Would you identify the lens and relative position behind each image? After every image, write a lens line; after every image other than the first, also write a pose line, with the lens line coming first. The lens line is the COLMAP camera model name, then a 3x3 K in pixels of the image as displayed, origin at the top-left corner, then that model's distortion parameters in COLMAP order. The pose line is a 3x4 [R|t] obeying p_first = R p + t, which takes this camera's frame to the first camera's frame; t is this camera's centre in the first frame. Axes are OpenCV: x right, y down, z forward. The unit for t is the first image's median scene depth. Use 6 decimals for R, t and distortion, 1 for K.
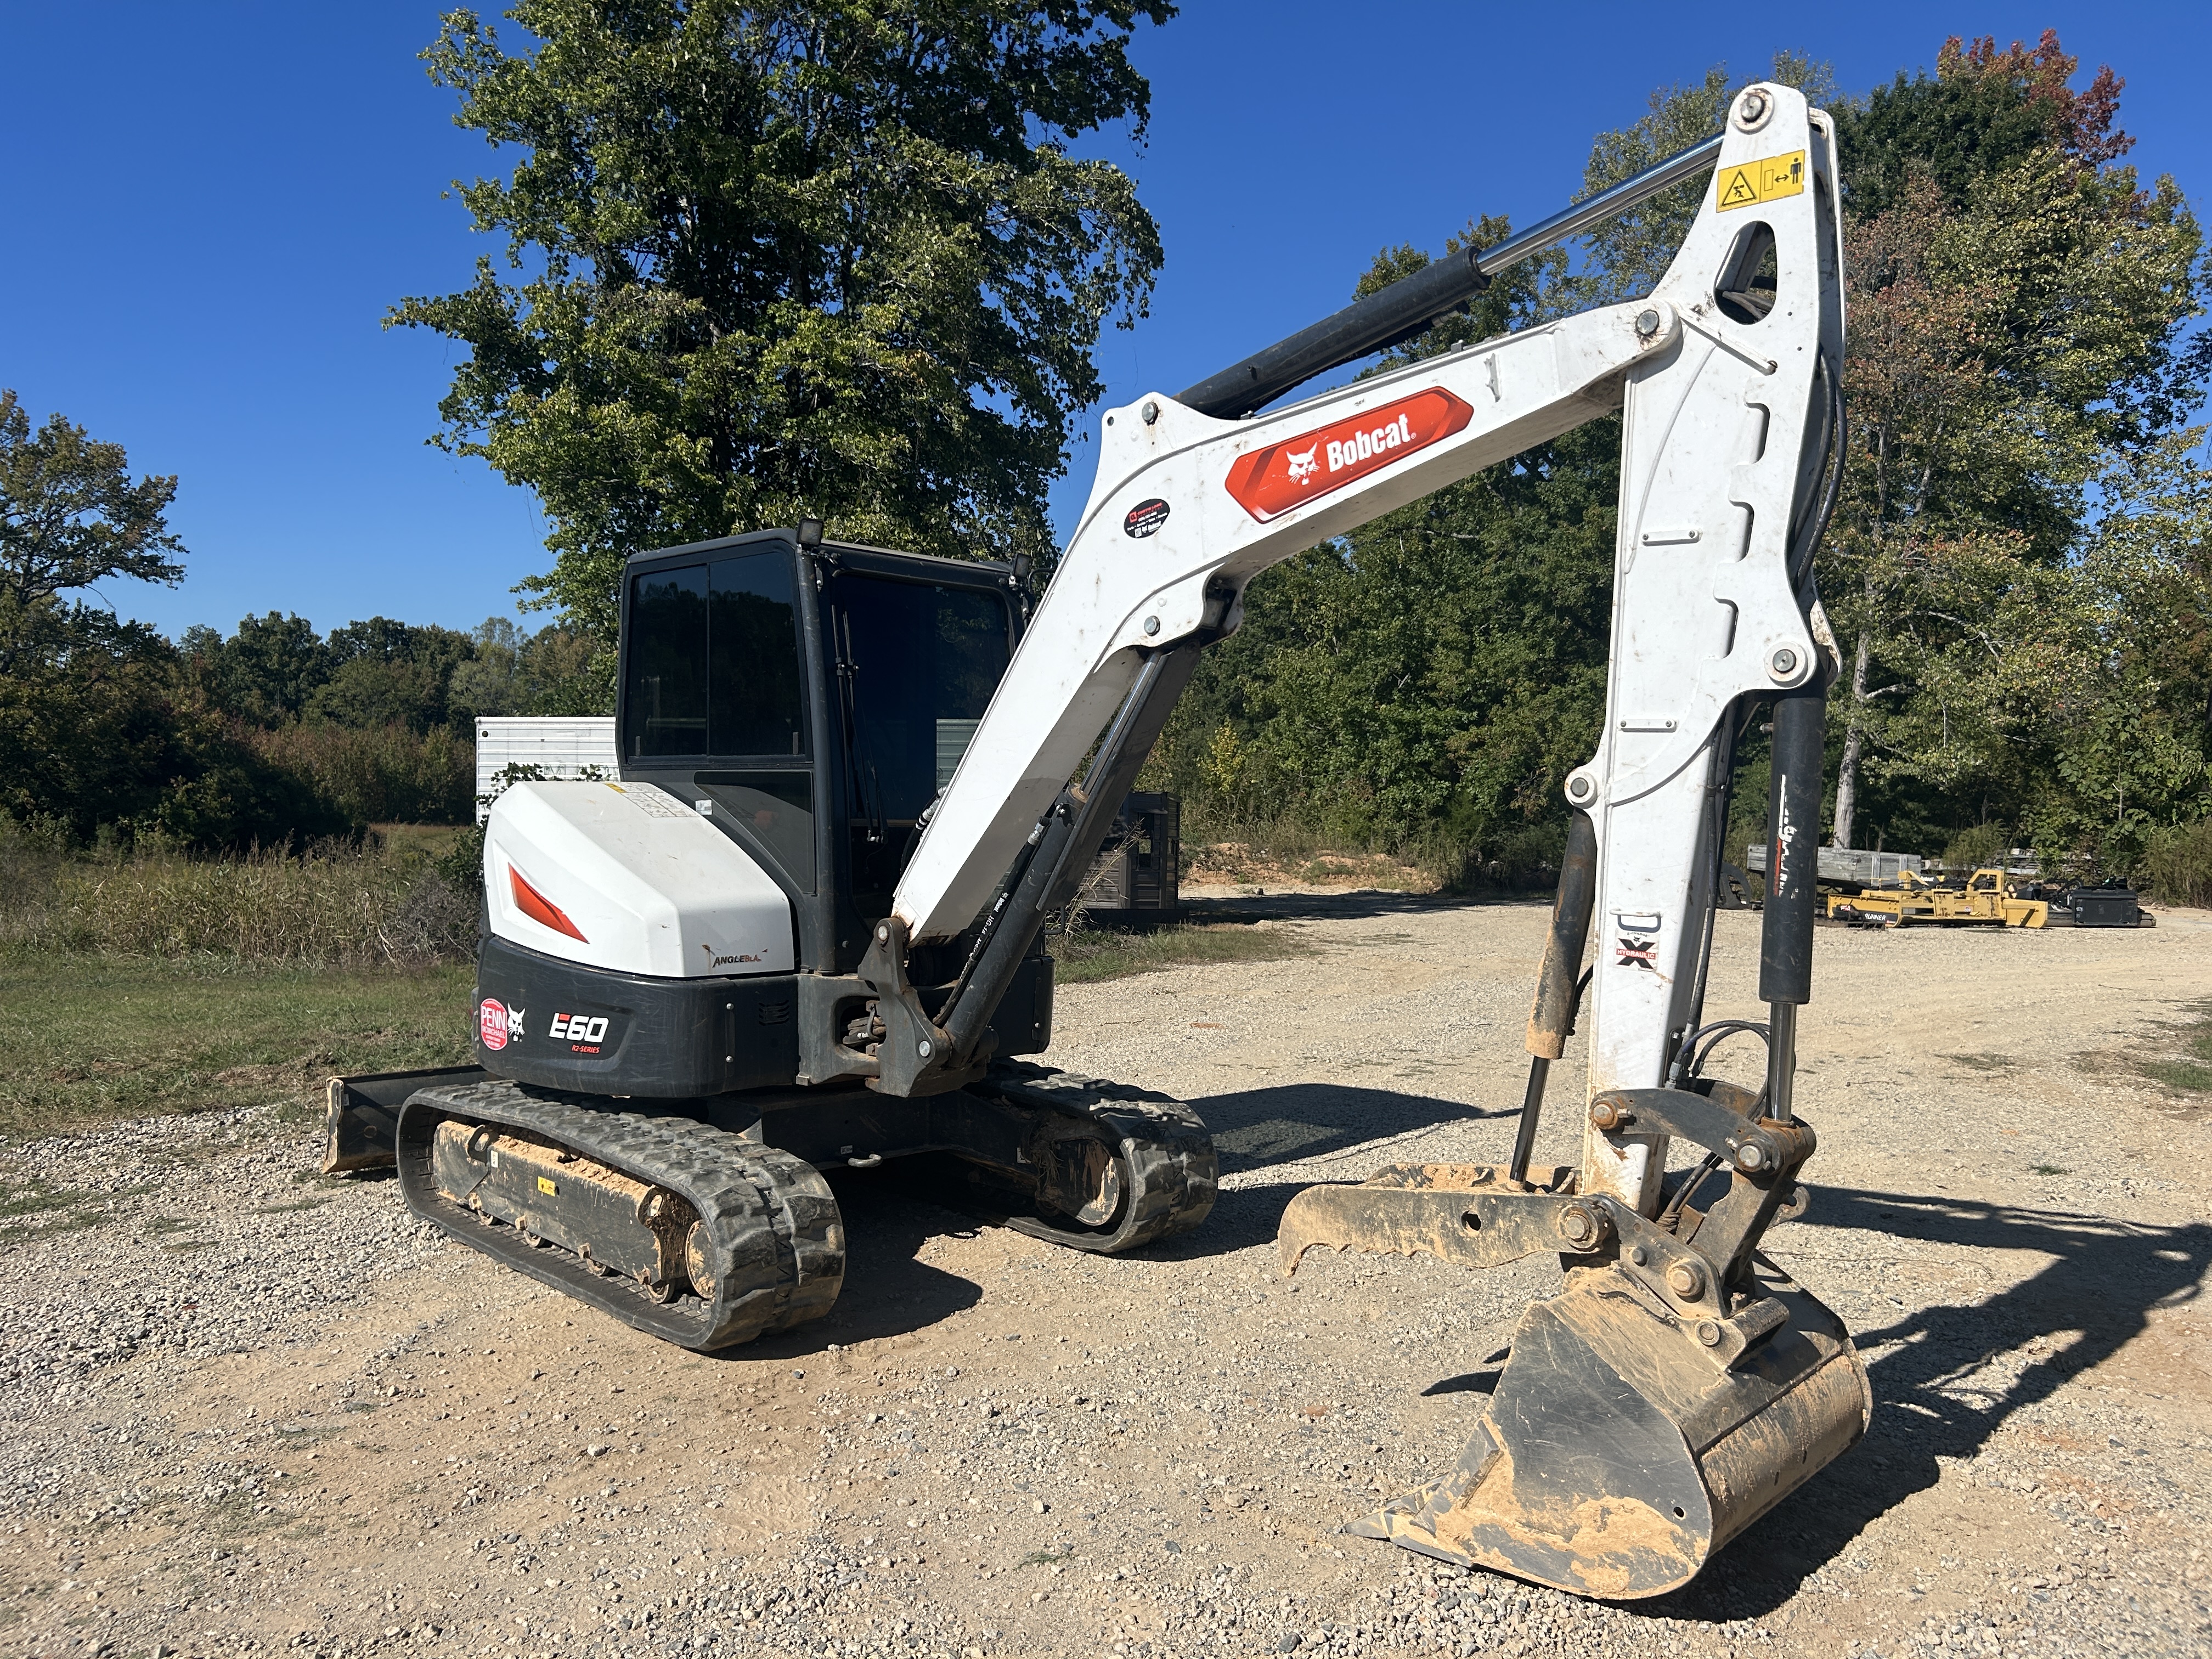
lens RADIAL K [[1652.6, 0, 1109.7], [0, 1652.6, 843.7], [0, 0, 1]] dist [0.010855, 0.006194]
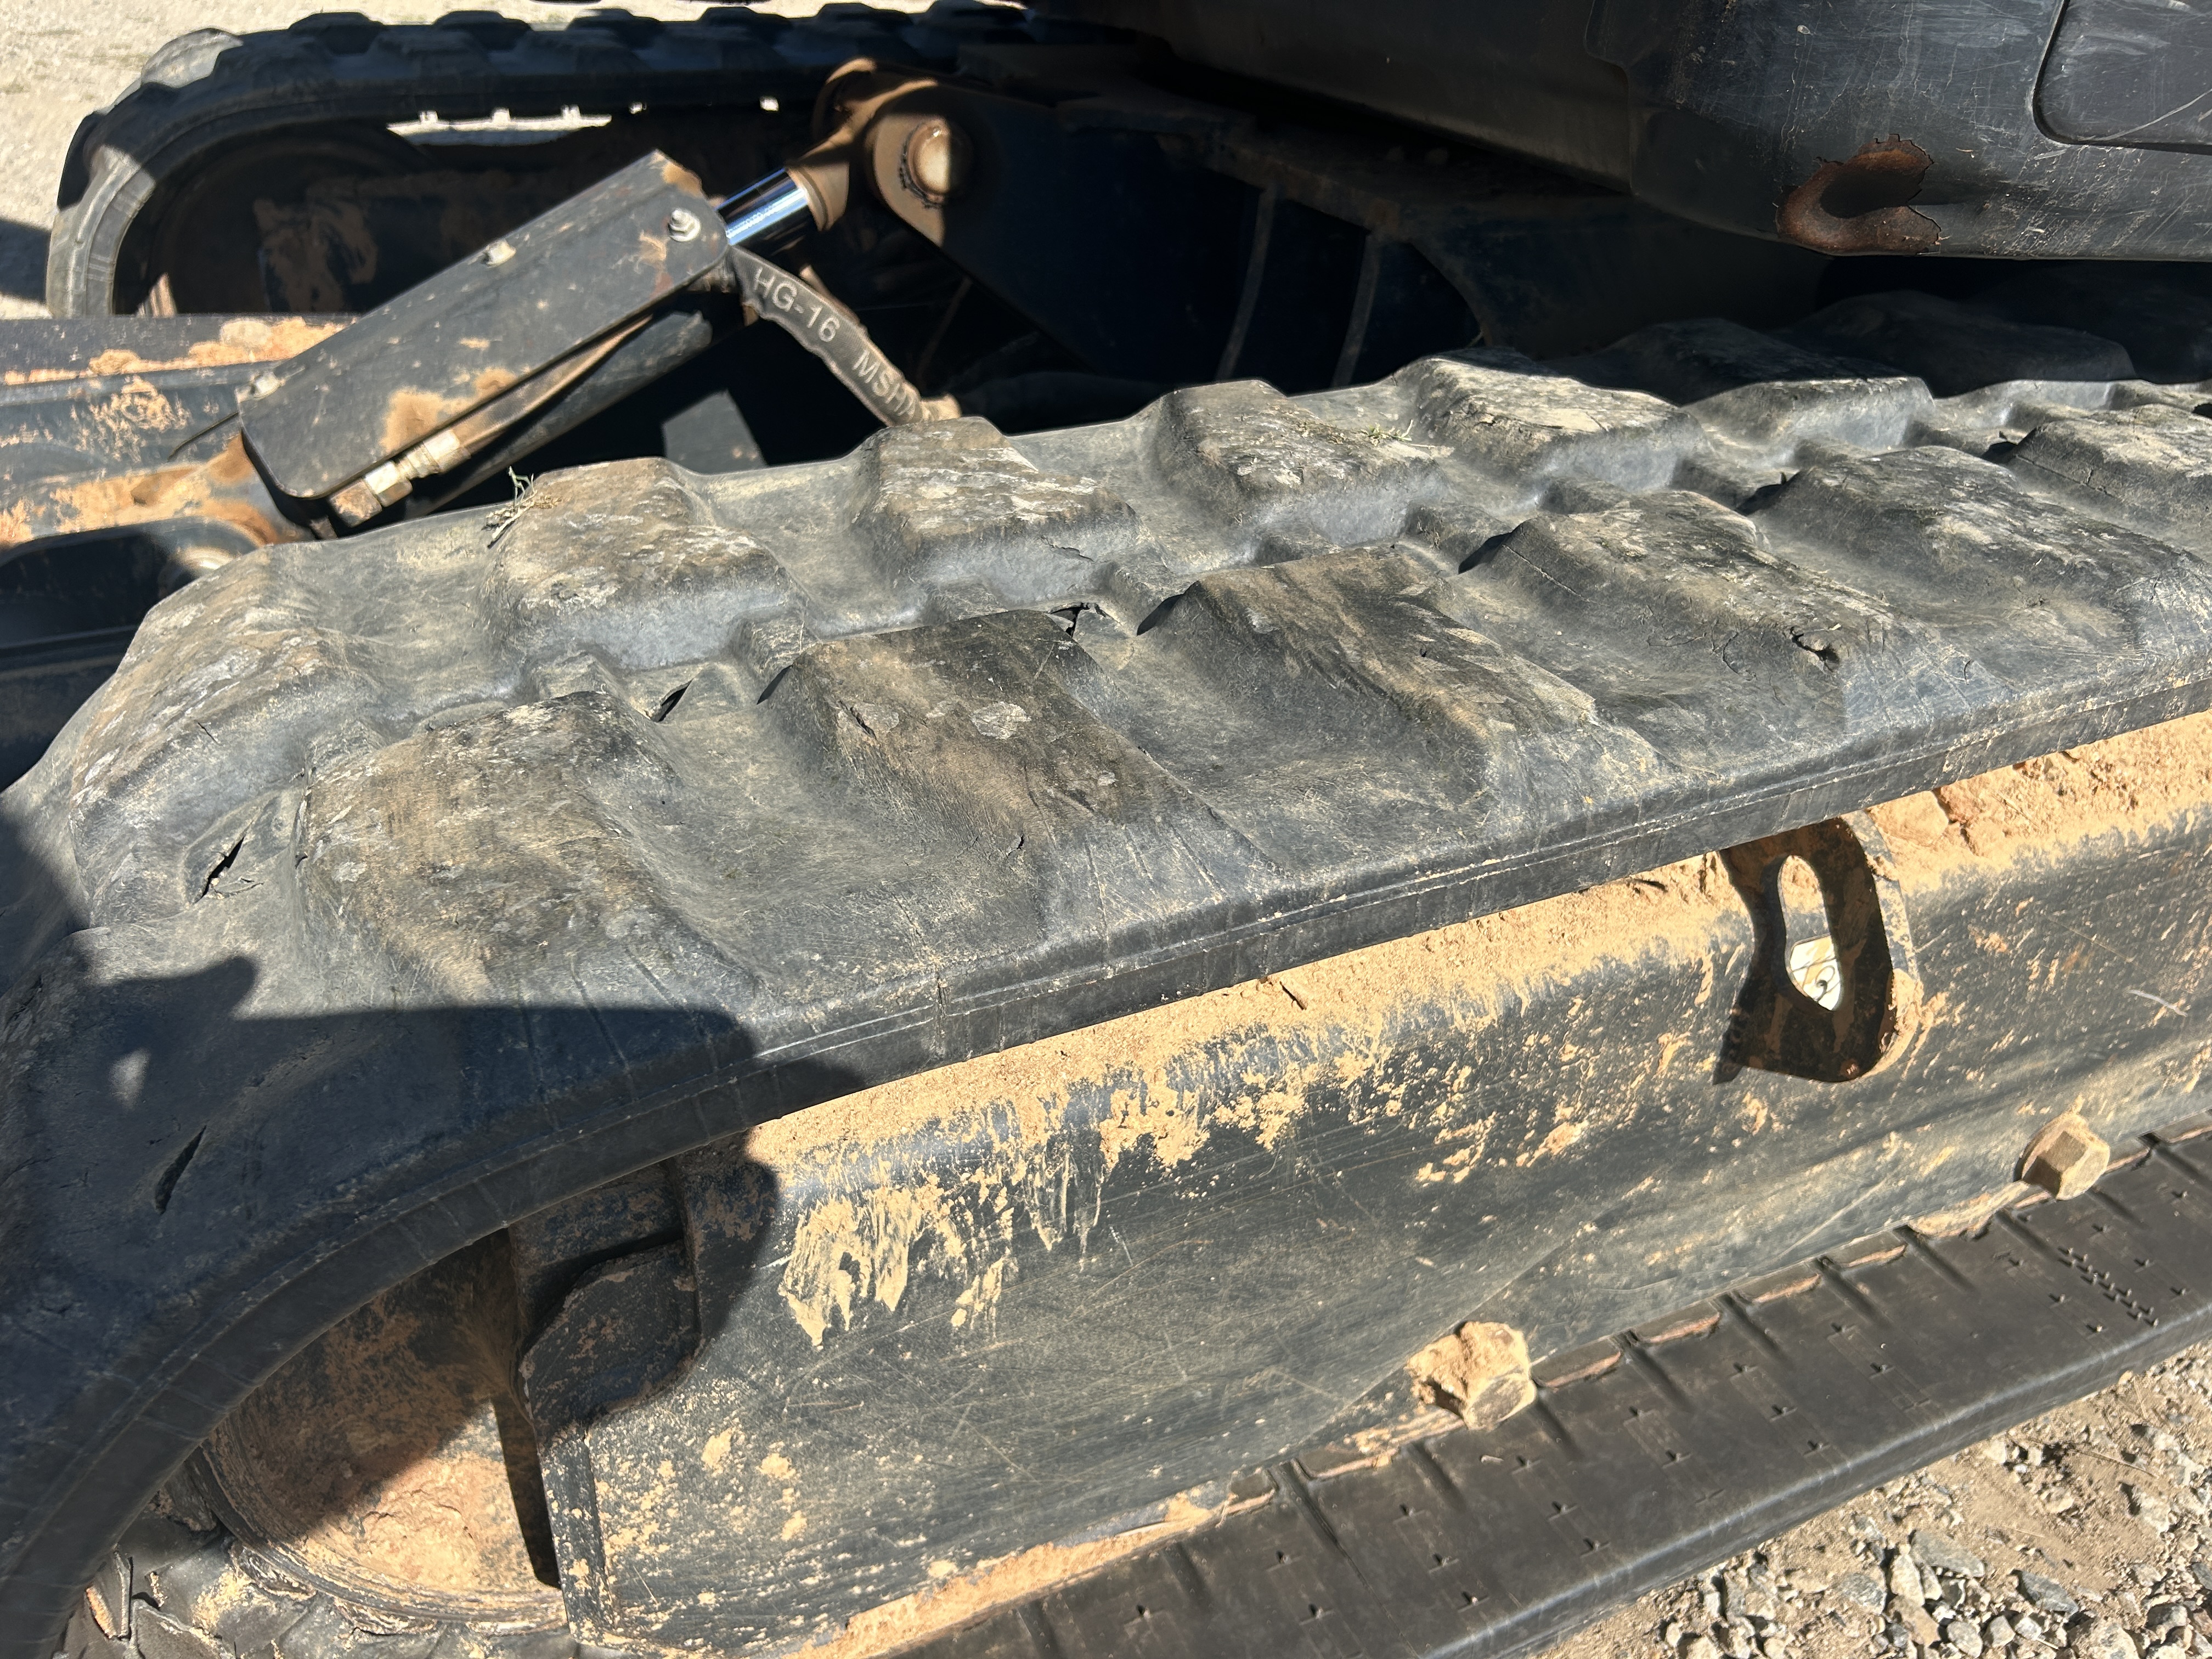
lens RADIAL K [[1692.1, 0, 1106.0], [0, 1692.1, 829.5], [0, 0, 1]] dist [0.003906, 0.000043]
pose [[0.288928, -0.473115, 0.832276, -0.117802], [-0.039986, 0.862630, 0.504252, 0.027825], [-0.956516, -0.178972, 0.230320, 0.245490]]
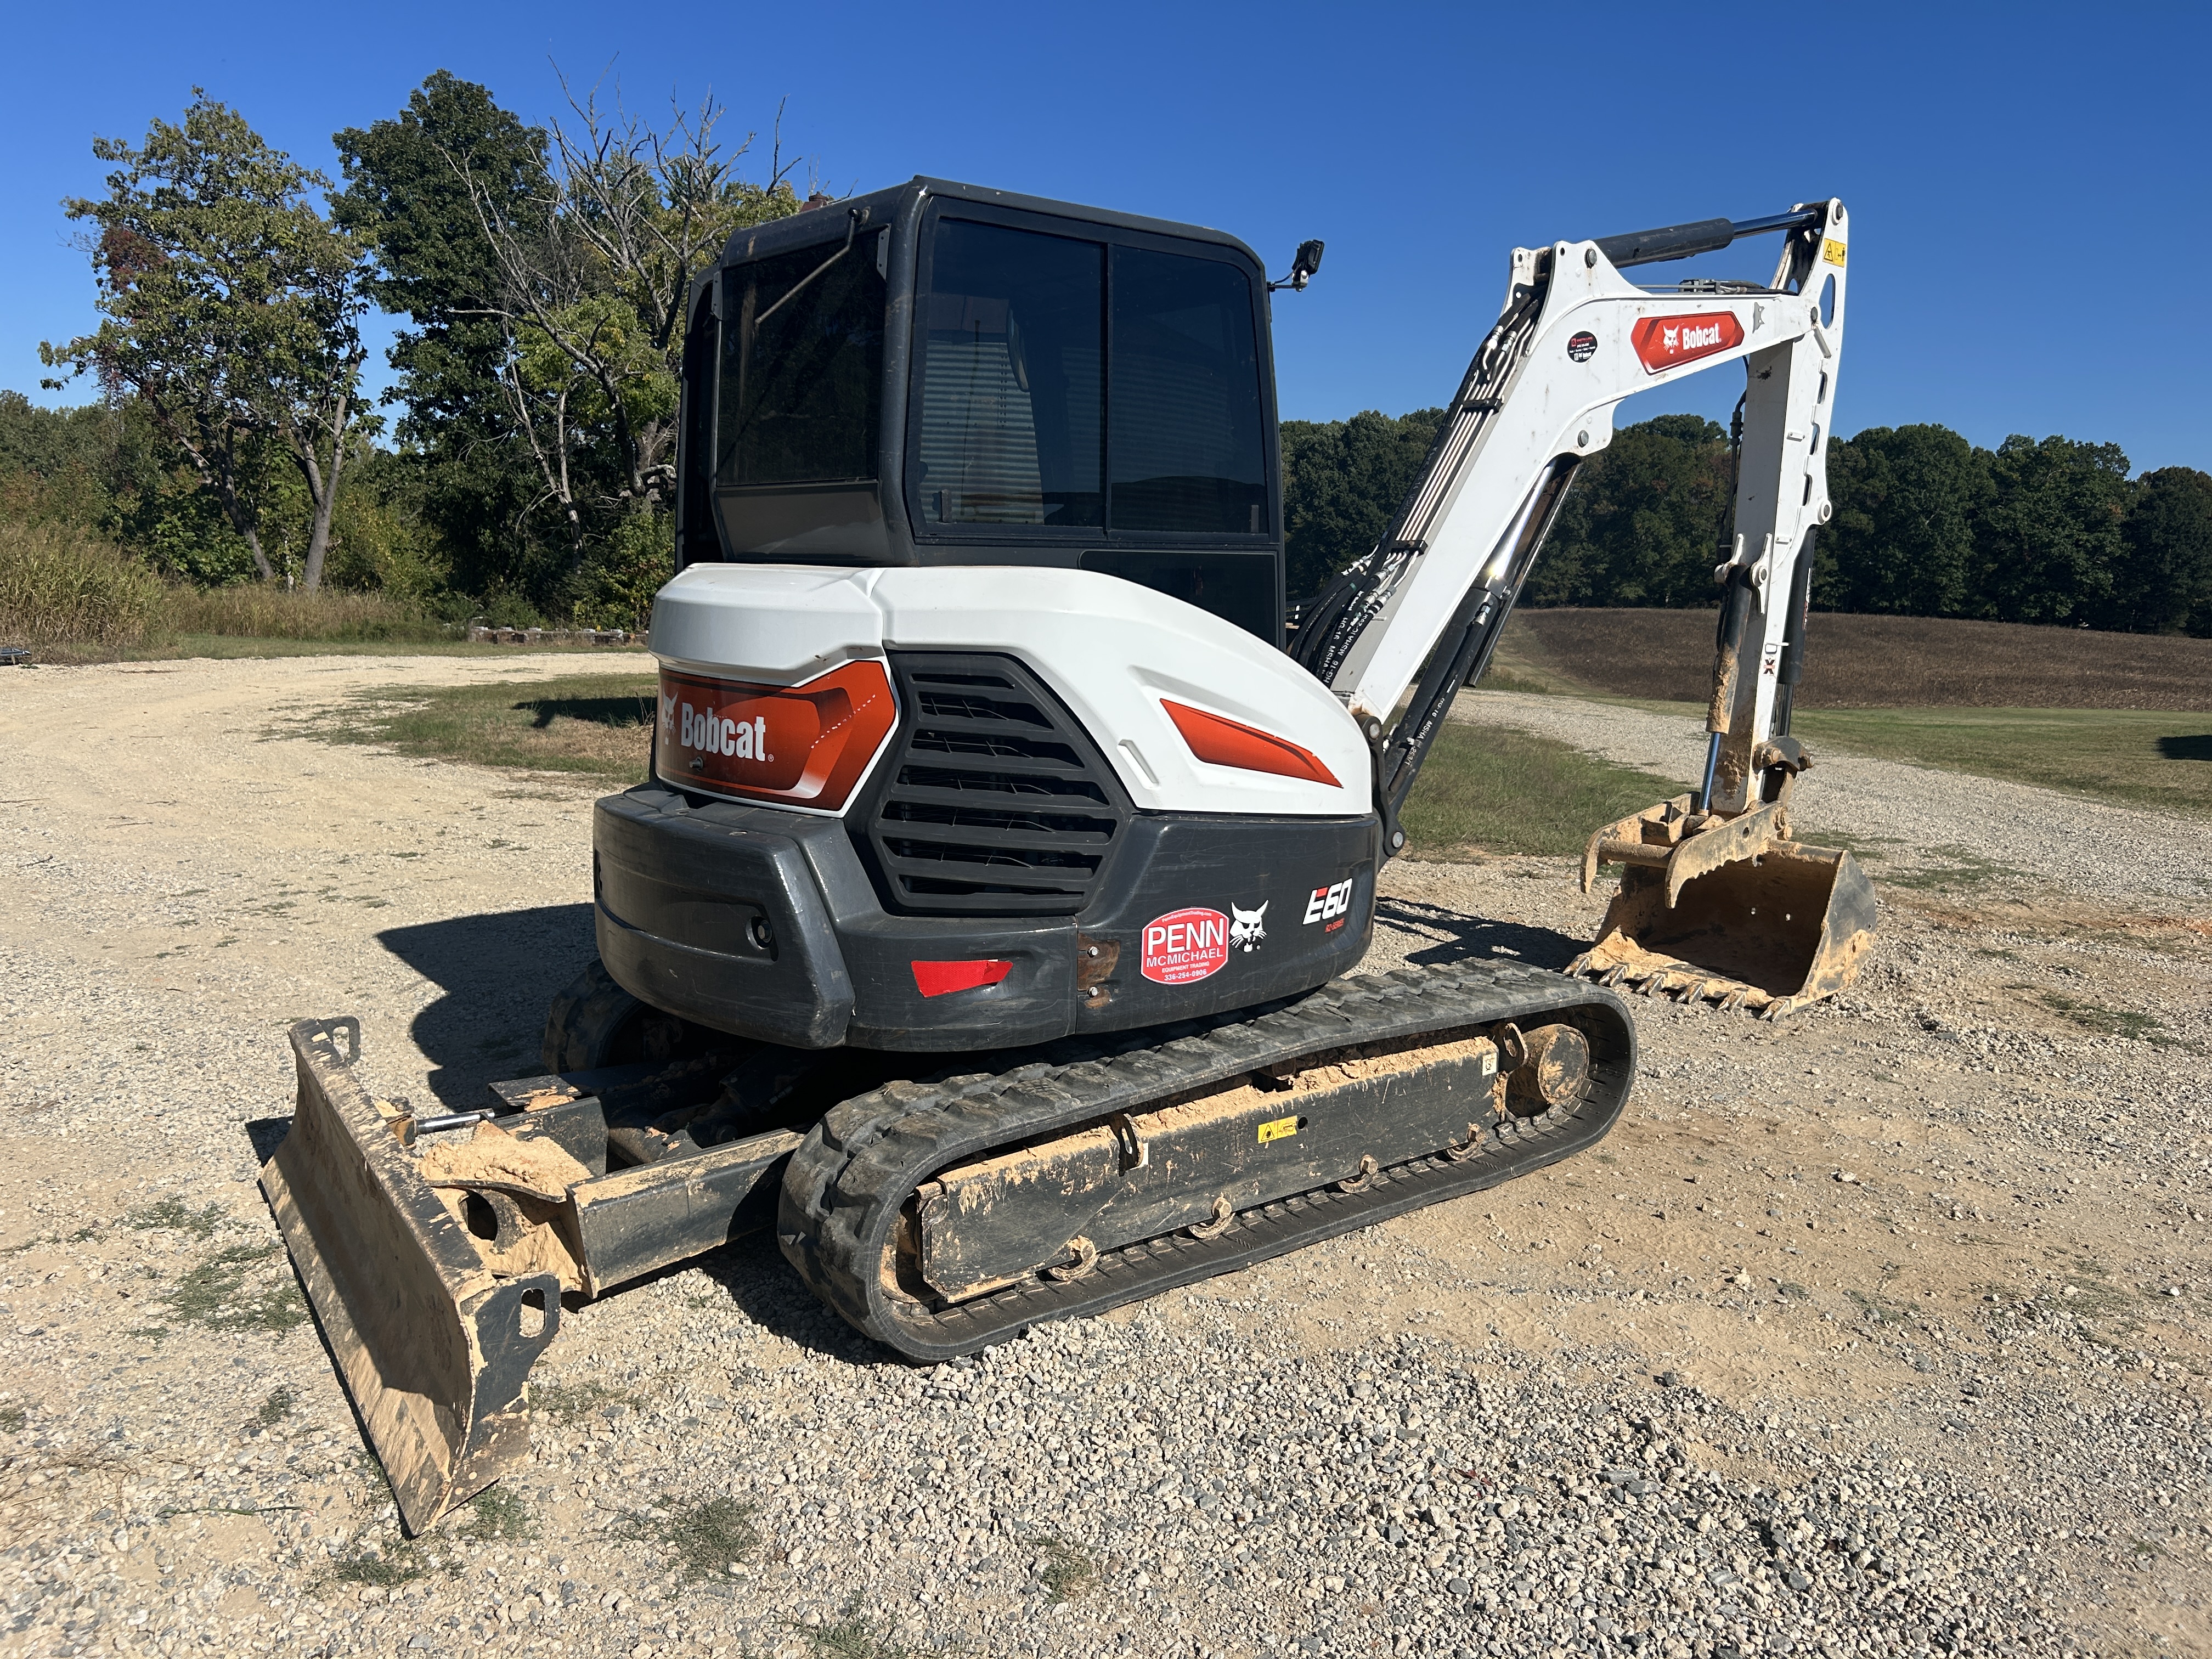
lens RADIAL K [[1663.3, 0, 1082.0], [0, 1663.3, 834.1], [0, 0, 1]] dist [0.092135, -0.128800]
pose [[0.119351, -0.164161, 0.979187, -0.238512], [0.015604, 0.986424, 0.163473, -0.010018], [-0.992730, -0.004231, 0.120292, 0.225999]]
